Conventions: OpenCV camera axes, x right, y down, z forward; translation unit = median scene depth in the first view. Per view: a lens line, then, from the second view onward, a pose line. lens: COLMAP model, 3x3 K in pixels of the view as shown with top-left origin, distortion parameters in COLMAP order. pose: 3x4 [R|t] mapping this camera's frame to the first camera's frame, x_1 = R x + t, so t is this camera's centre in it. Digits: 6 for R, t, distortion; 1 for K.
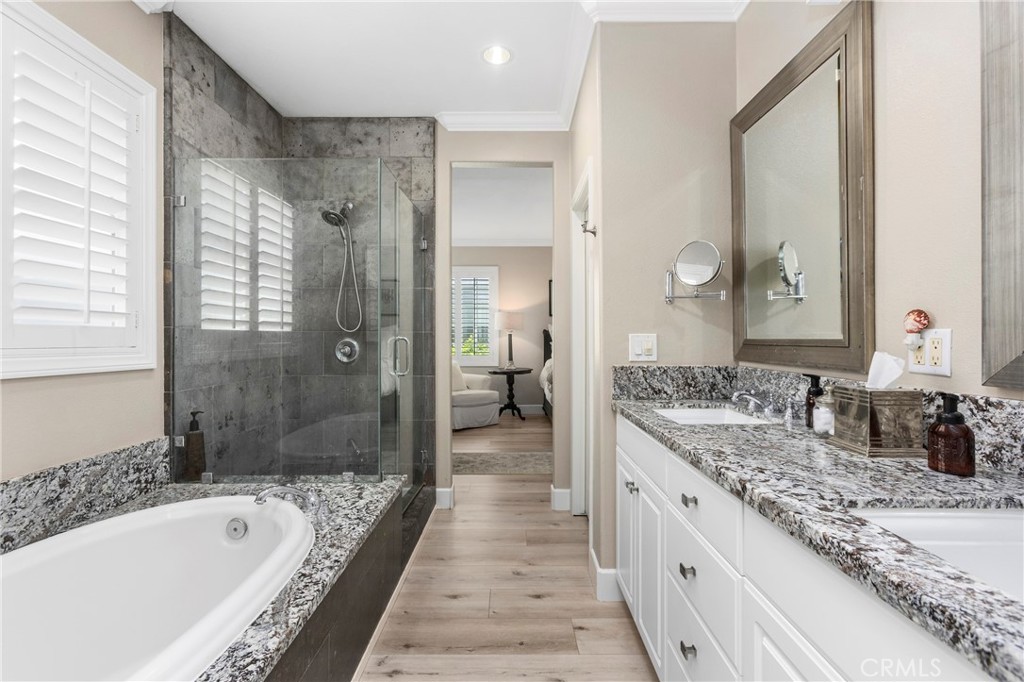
lens RADIAL K [[469.8, 0, 513.1], [0, 469.8, 339.5], [0, 0, 1]] dist [-0.011941, 0.006690]
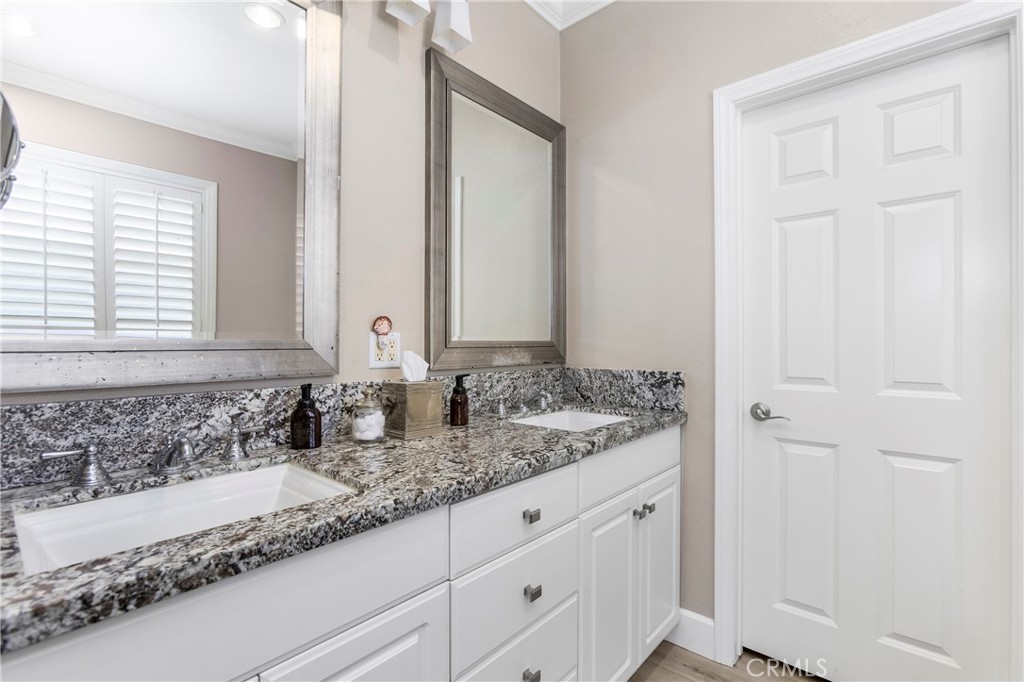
lens RADIAL K [[469.8, 0, 511.9], [0, 469.8, 339.4], [0, 0, 1]] dist [-0.011941, 0.006690]
pose [[-0.755683, -0.003256, 0.654929, -0.169420], [-0.008110, 0.999957, -0.004386, 0.000326], [-0.654887, -0.008626, -0.755677, 1.642554]]
